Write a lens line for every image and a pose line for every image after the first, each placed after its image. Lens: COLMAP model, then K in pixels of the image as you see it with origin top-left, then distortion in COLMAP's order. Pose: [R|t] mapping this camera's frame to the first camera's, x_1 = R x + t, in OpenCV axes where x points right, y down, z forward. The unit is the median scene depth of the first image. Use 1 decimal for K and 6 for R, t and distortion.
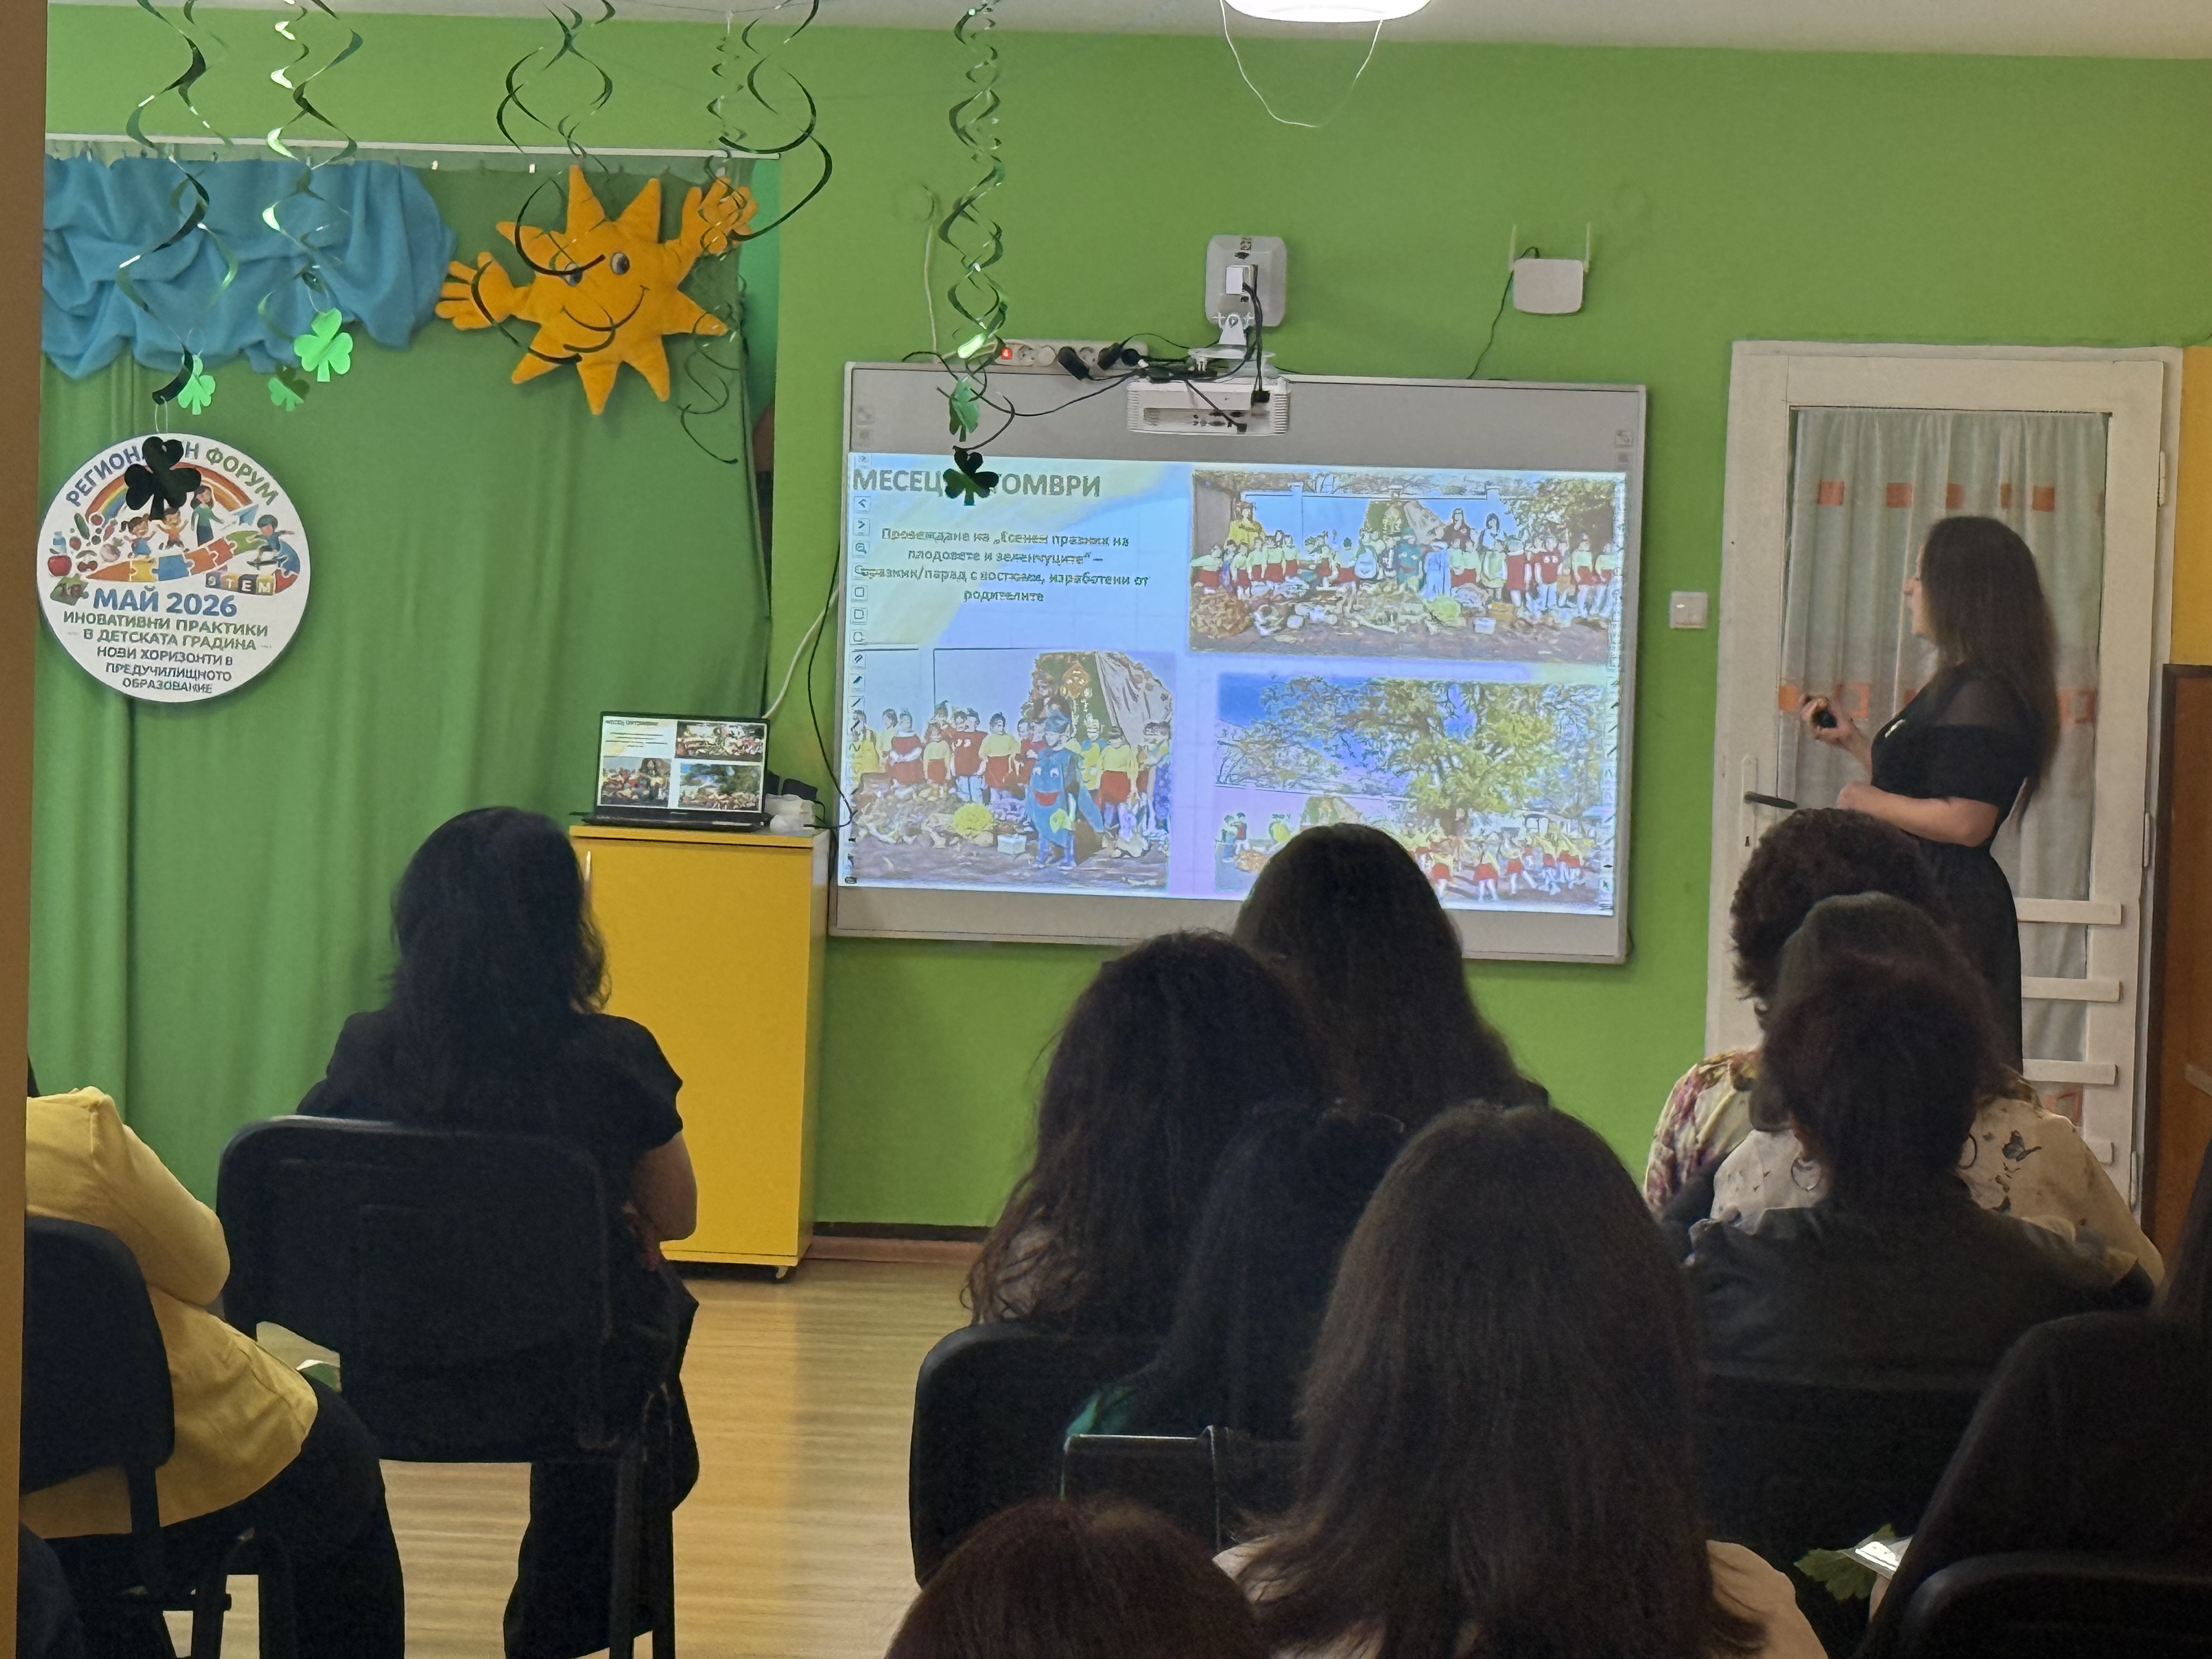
lens RADIAL K [[6167.6, 0, 985.5], [0, 6167.6, 863.7], [0, 0, 1]] dist [0.138291, 0.000000]
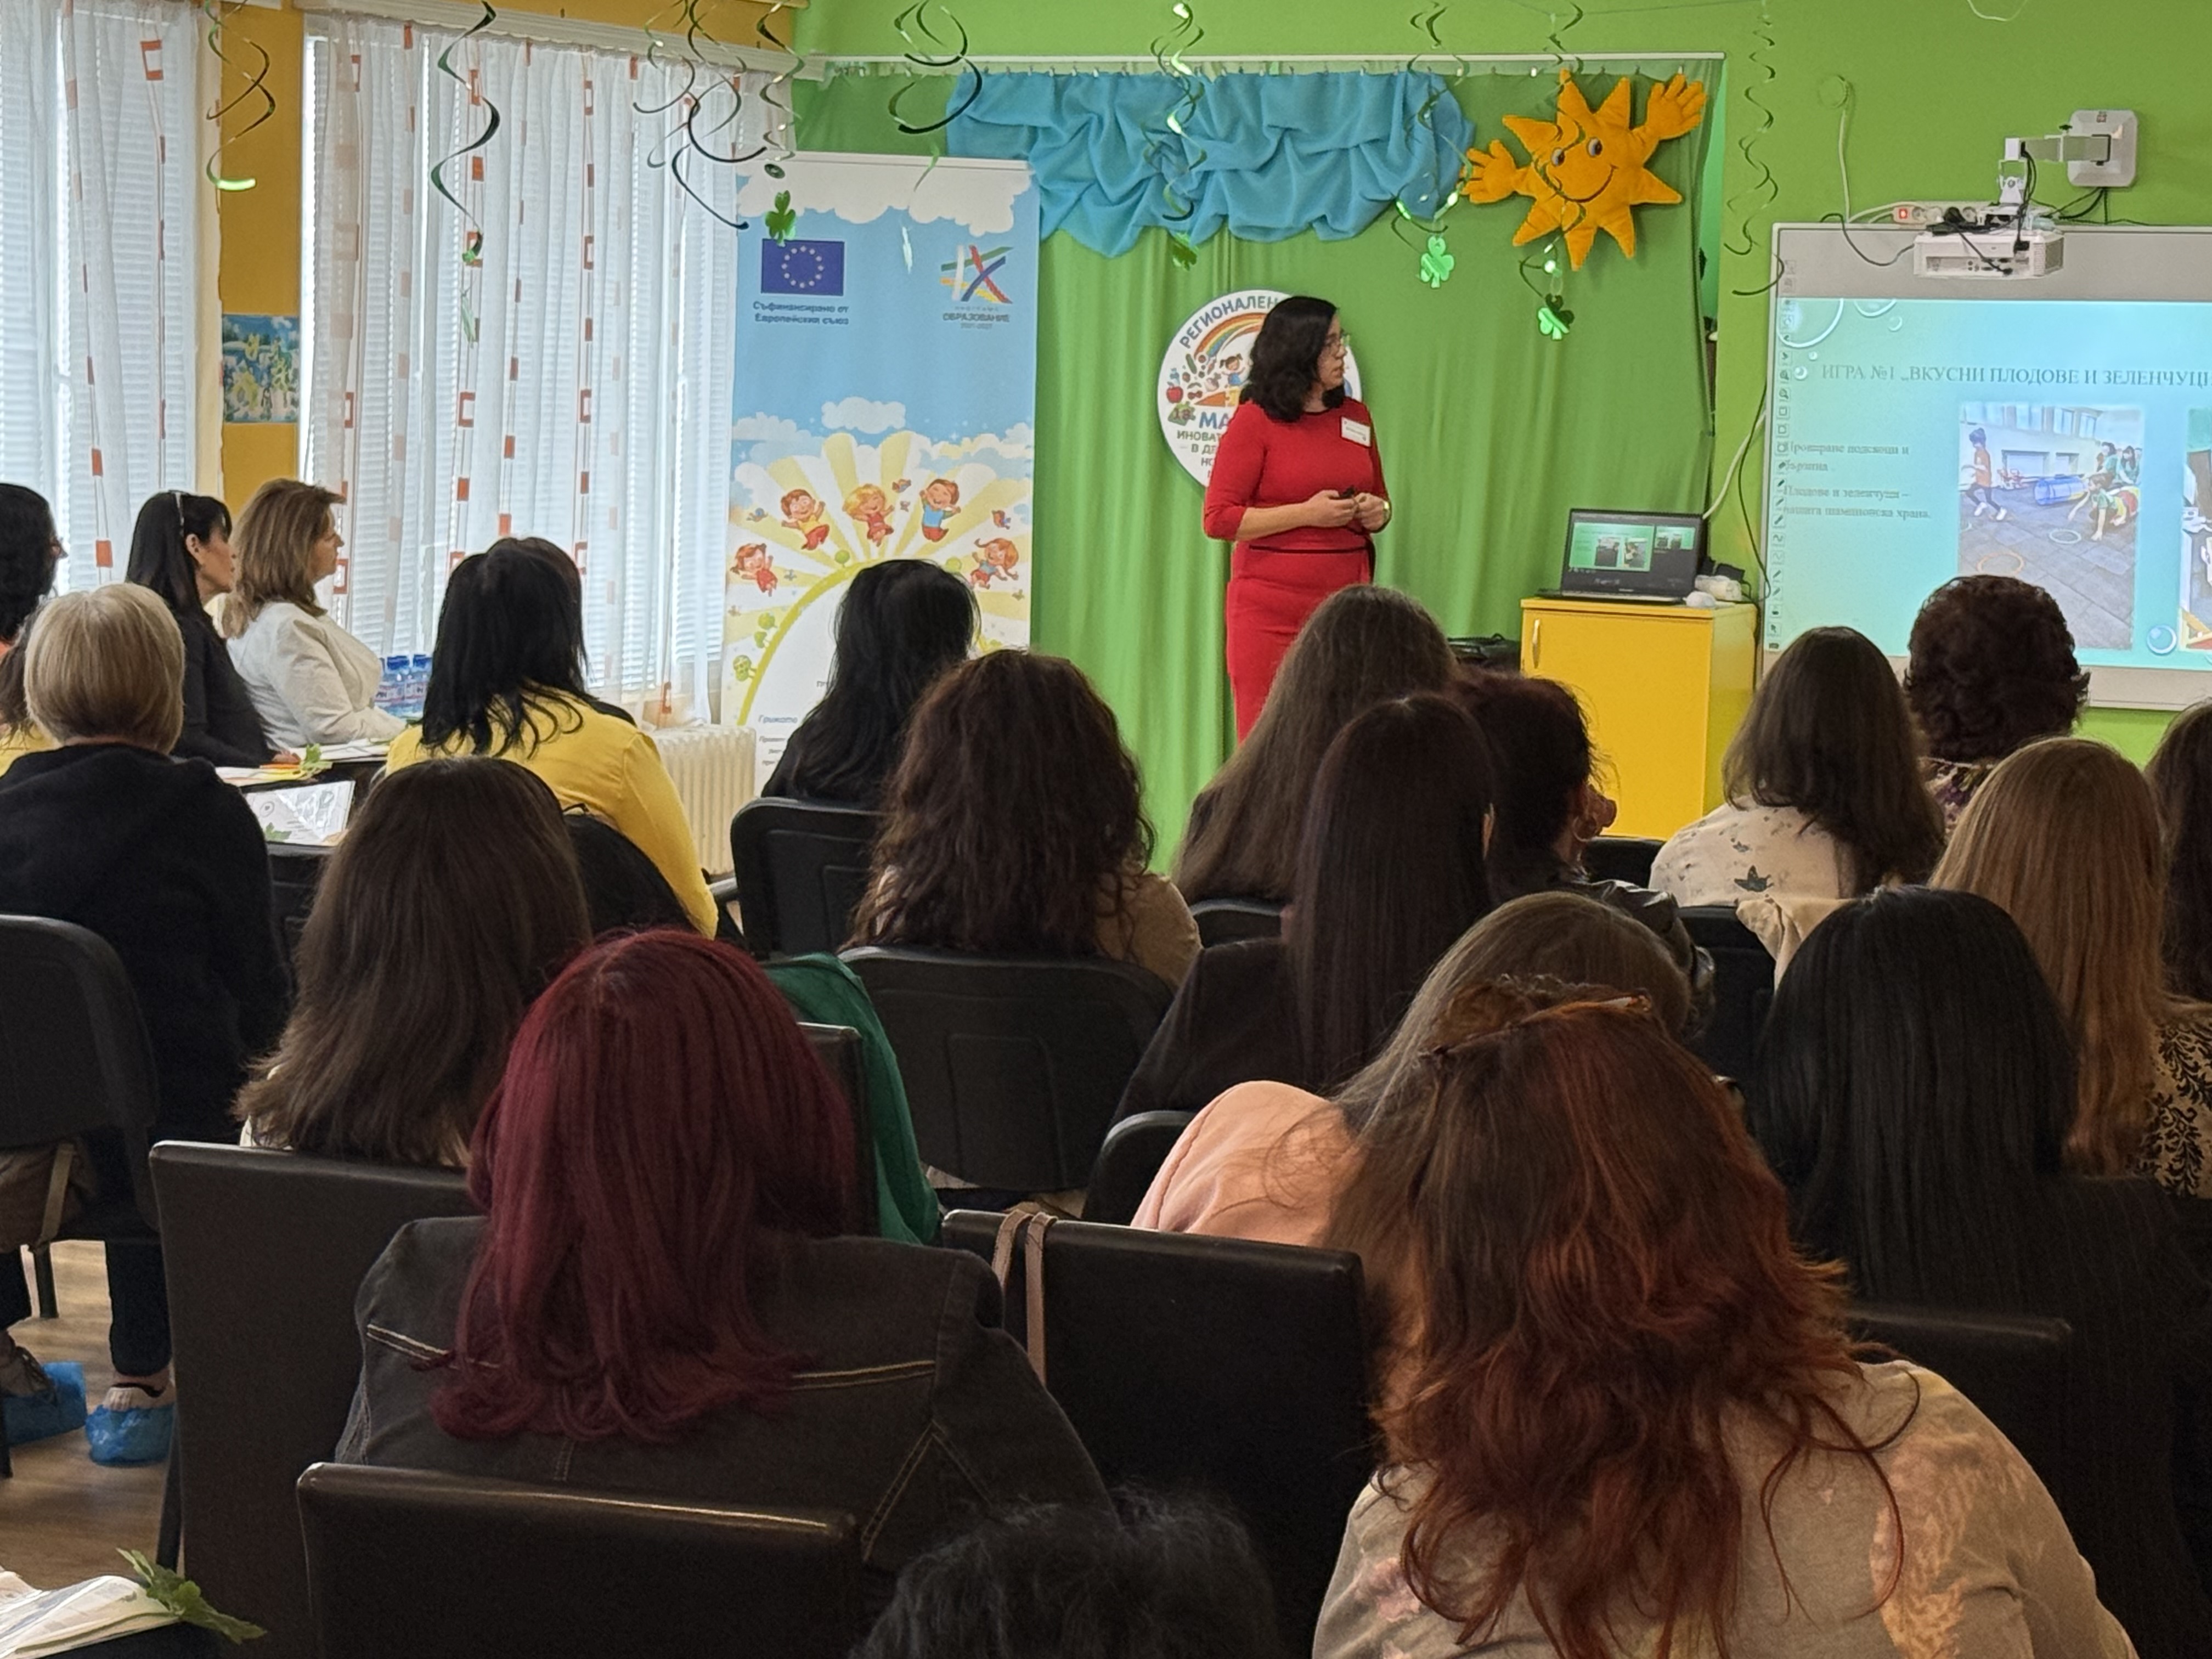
lens RADIAL K [[5036.3, 0, 1110.0], [0, 5036.3, 832.5], [0, 0, 1]] dist [0.142931, 0.000000]
pose [[0.948069, 0.022574, -0.317261, 0.173278], [-0.010848, 0.999193, 0.038680, 0.002393], [0.317878, -0.033230, 0.947549, -0.000408]]
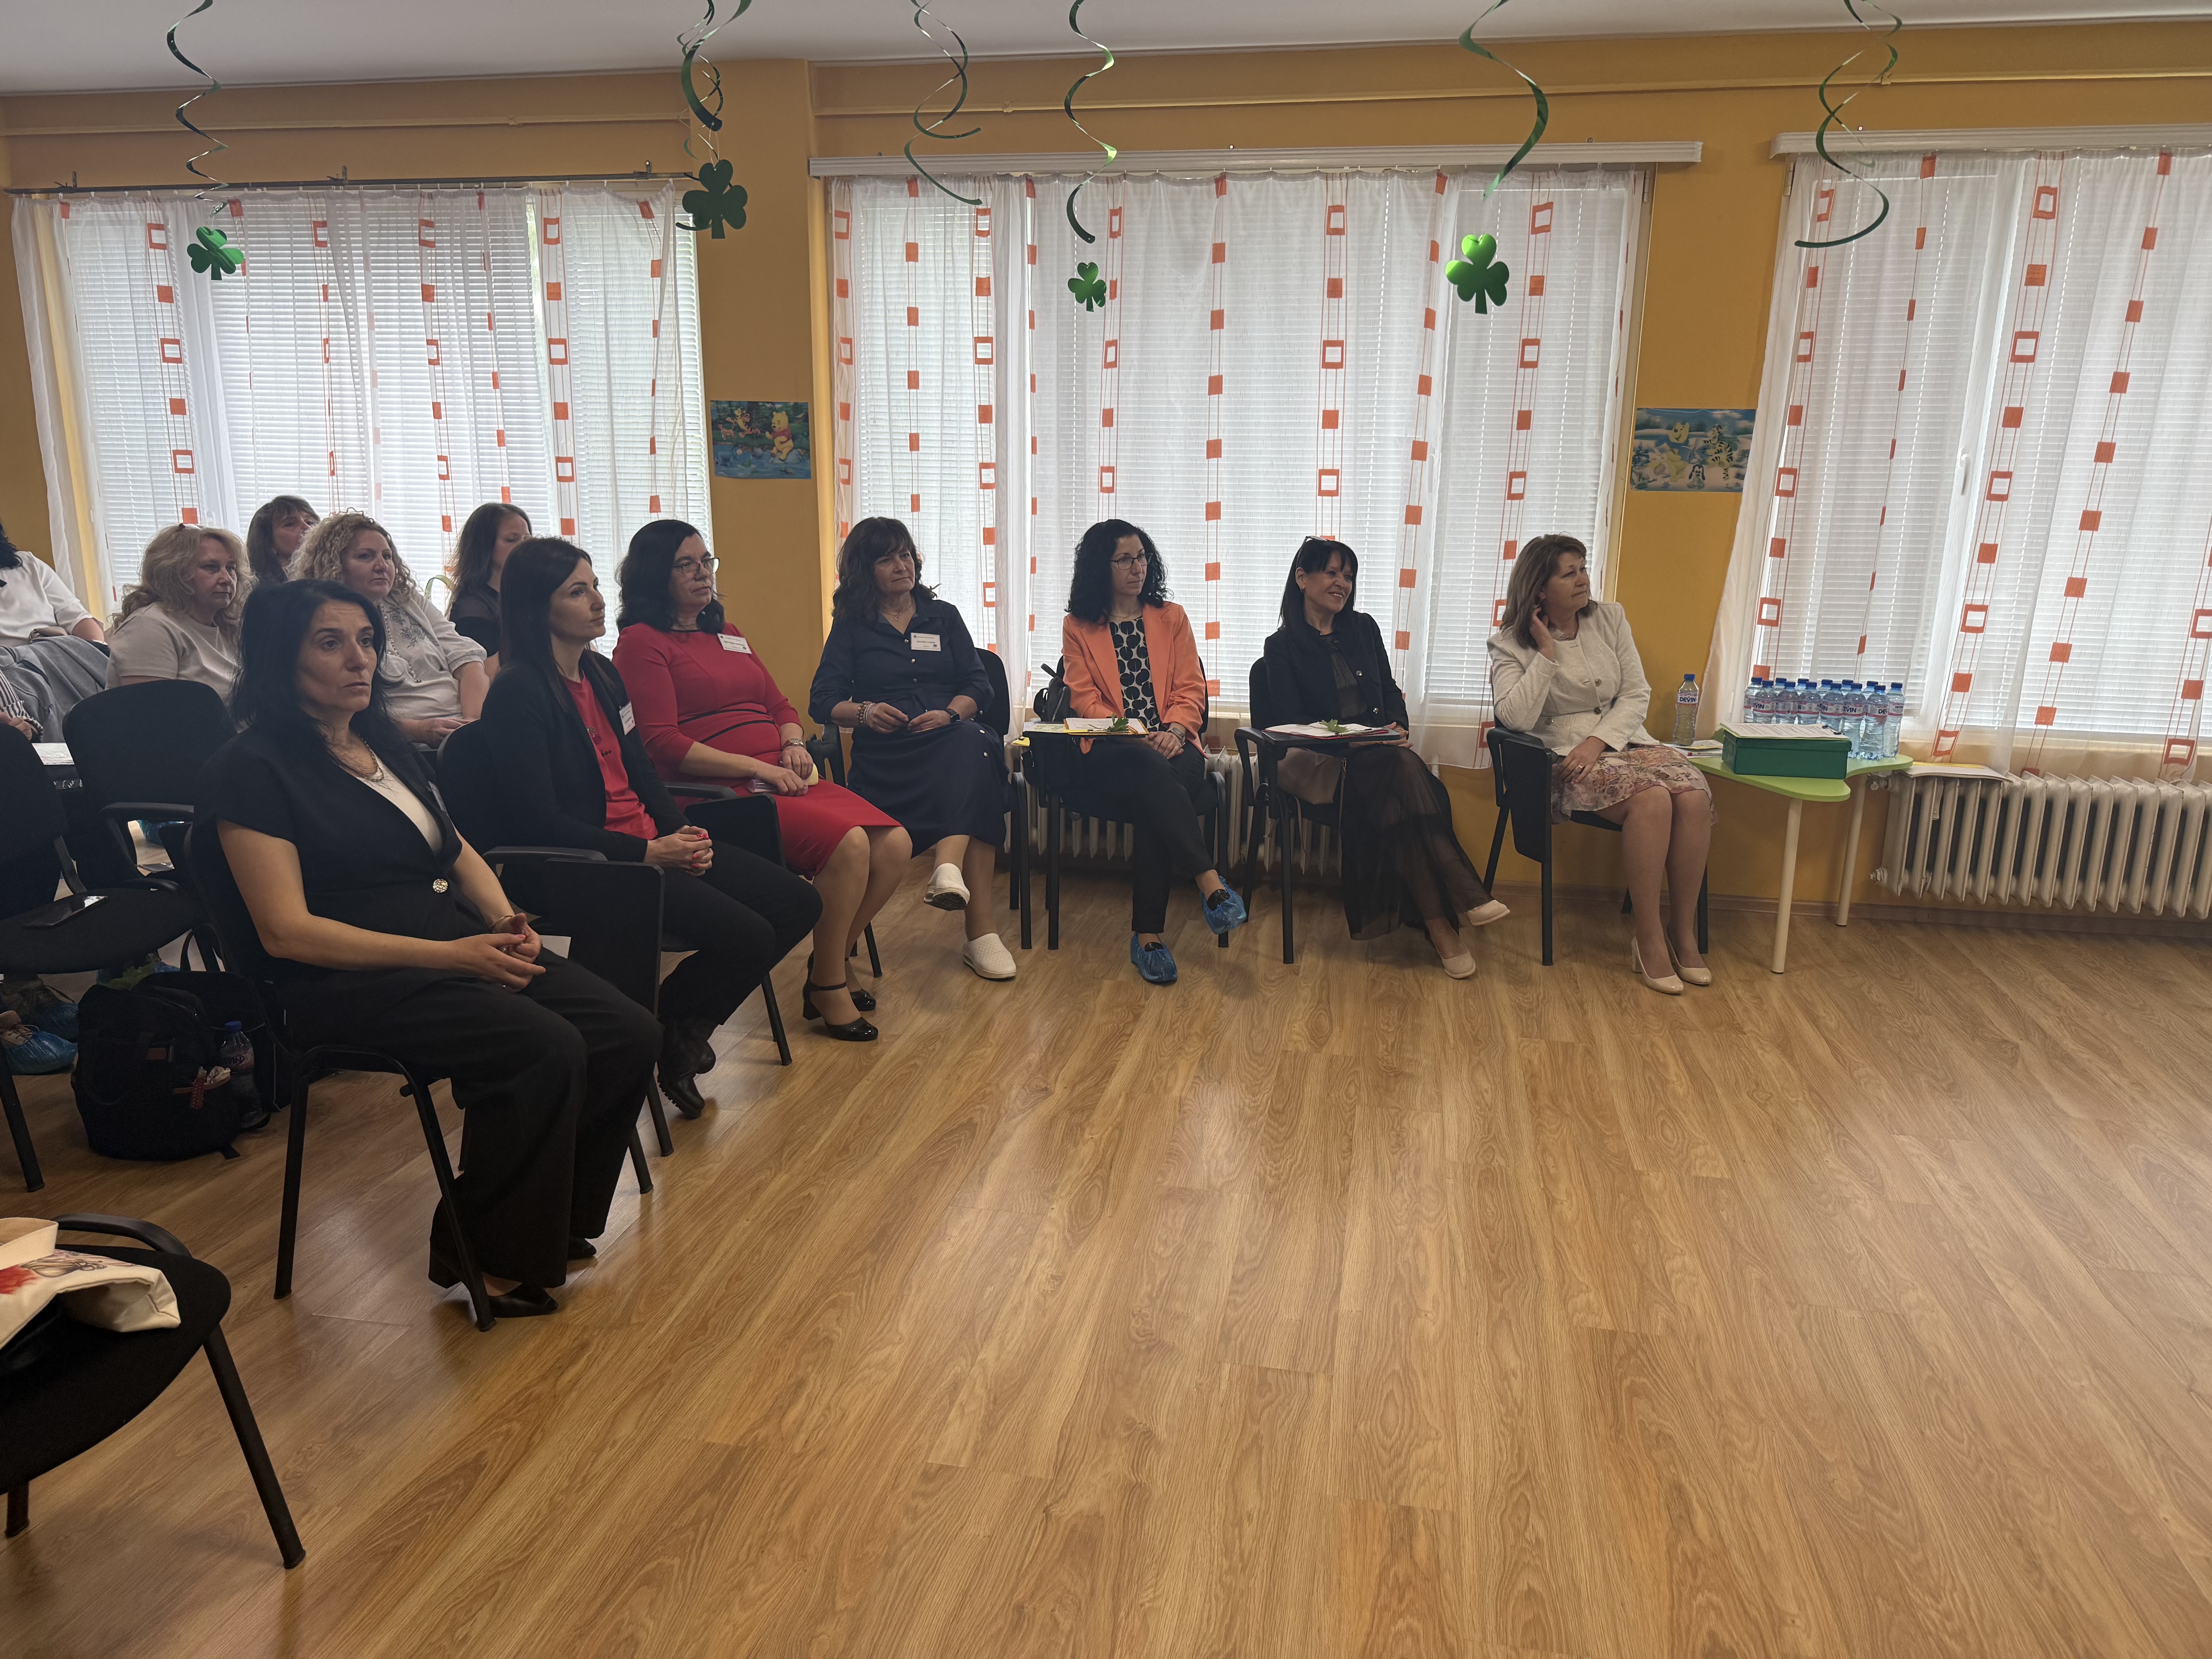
lens RADIAL K [[1571.0, 0, 1145.8], [0, 1571.0, 849.8], [0, 0, 1]] dist [0.053204, -0.074288]
pose [[-0.152190, 0.243500, -0.957886, 0.147247], [-0.063370, 0.964778, 0.255320, -0.039159], [0.986318, 0.099558, -0.131399, 0.729374]]
